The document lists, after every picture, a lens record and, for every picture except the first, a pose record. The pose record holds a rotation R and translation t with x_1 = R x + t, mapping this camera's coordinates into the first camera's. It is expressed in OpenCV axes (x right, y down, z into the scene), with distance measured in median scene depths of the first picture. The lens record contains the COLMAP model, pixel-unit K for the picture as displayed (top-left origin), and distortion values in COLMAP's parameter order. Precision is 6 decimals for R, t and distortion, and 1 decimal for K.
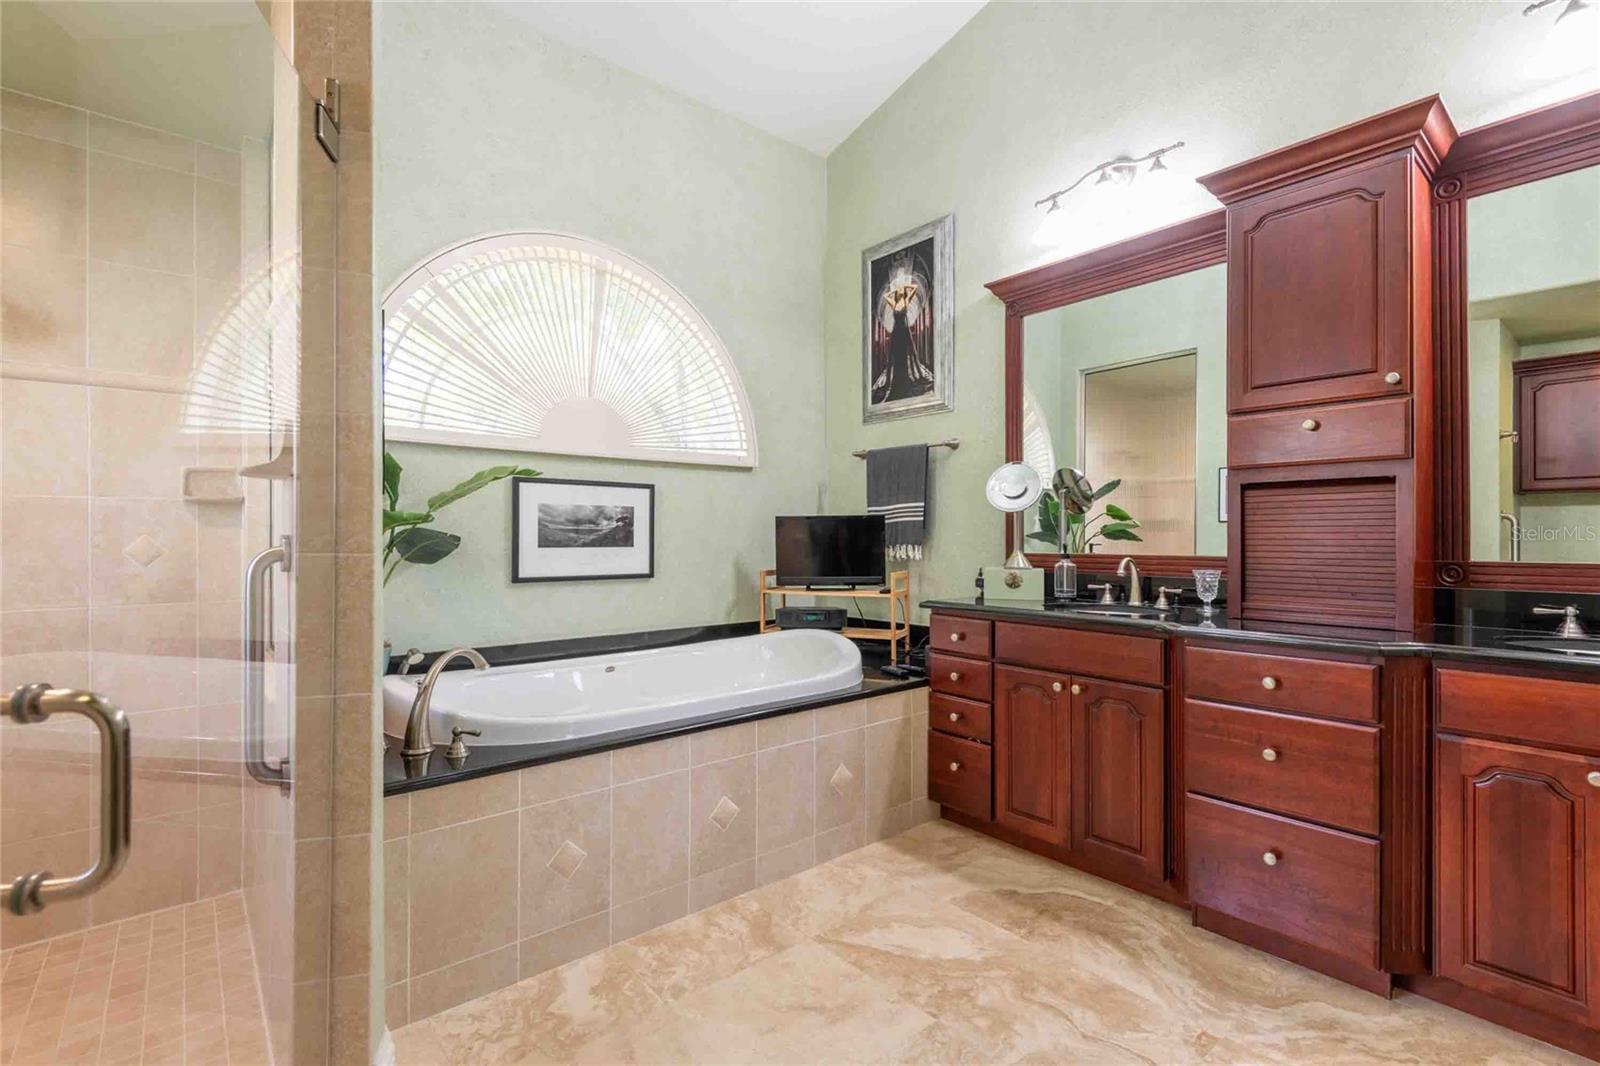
lens RADIAL K [[724.6, 0, 808.1], [0, 724.6, 535.8], [0, 0, 1]] dist [0.019750, -0.010774]
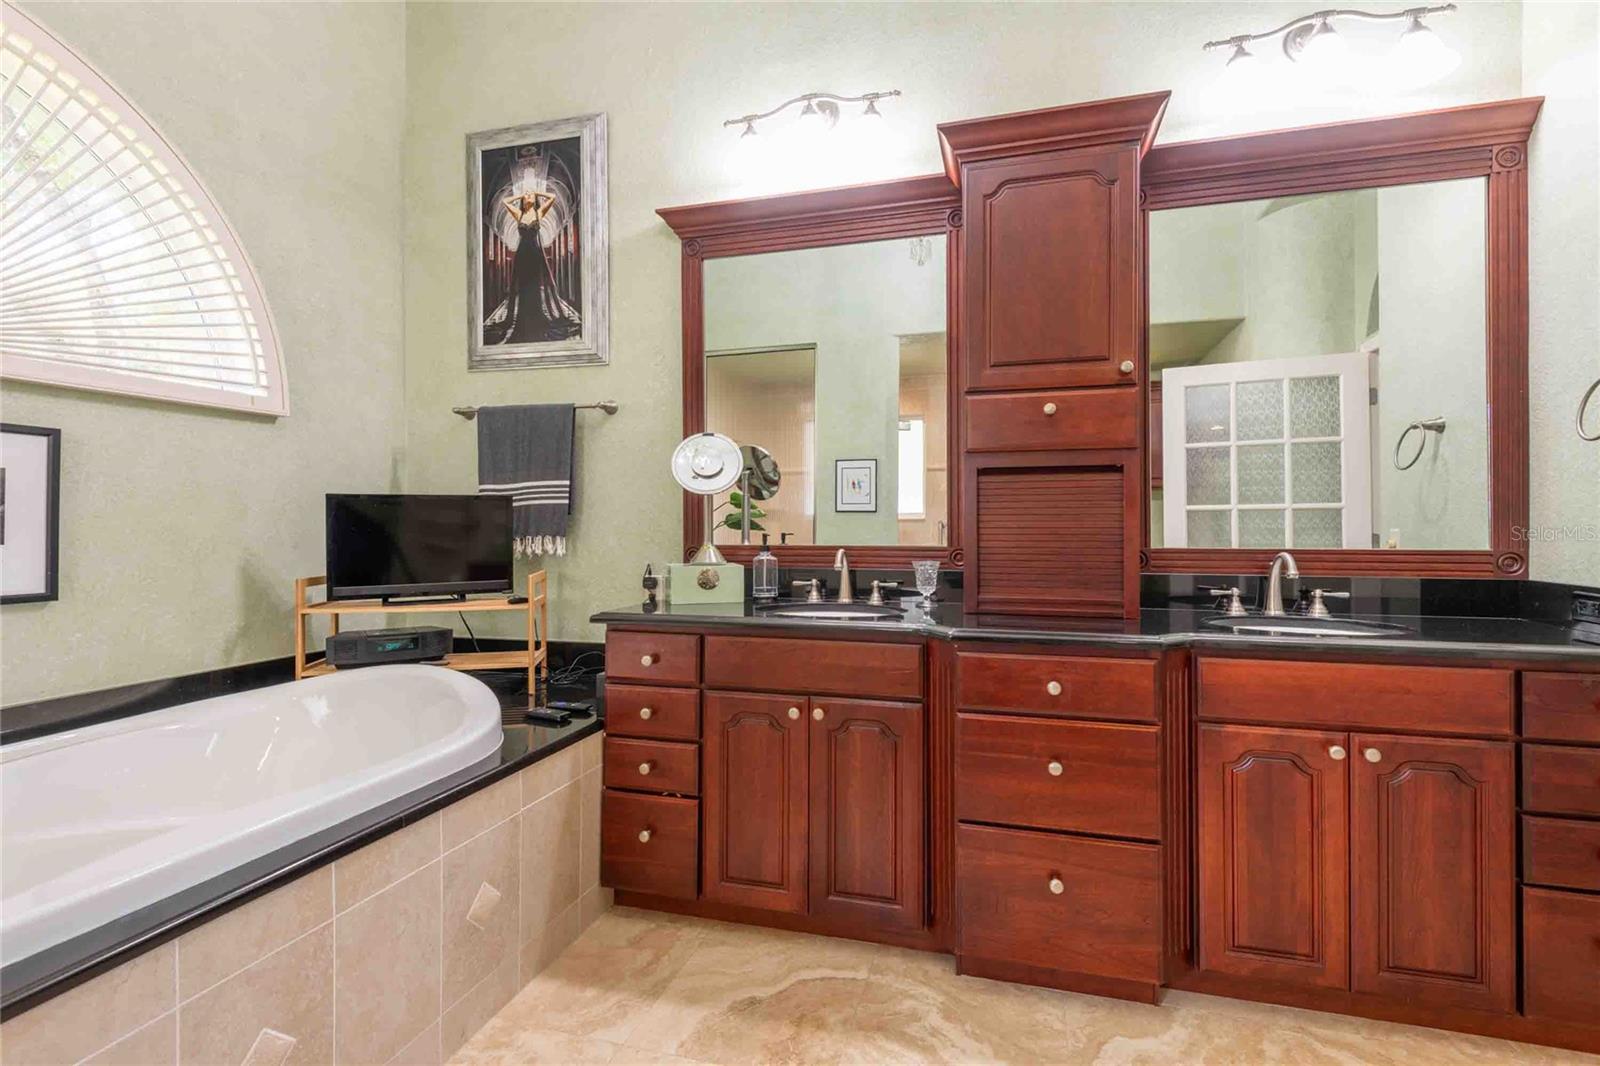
lens RADIAL K [[724.6, 0, 831.2], [0, 724.6, 522.3], [0, 0, 1]] dist [0.019750, -0.010774]
pose [[0.817436, 0.003678, 0.576007, -0.074267], [-0.001424, 0.999989, -0.004364, 0.001448], [-0.576017, 0.002747, 0.817433, 0.298555]]
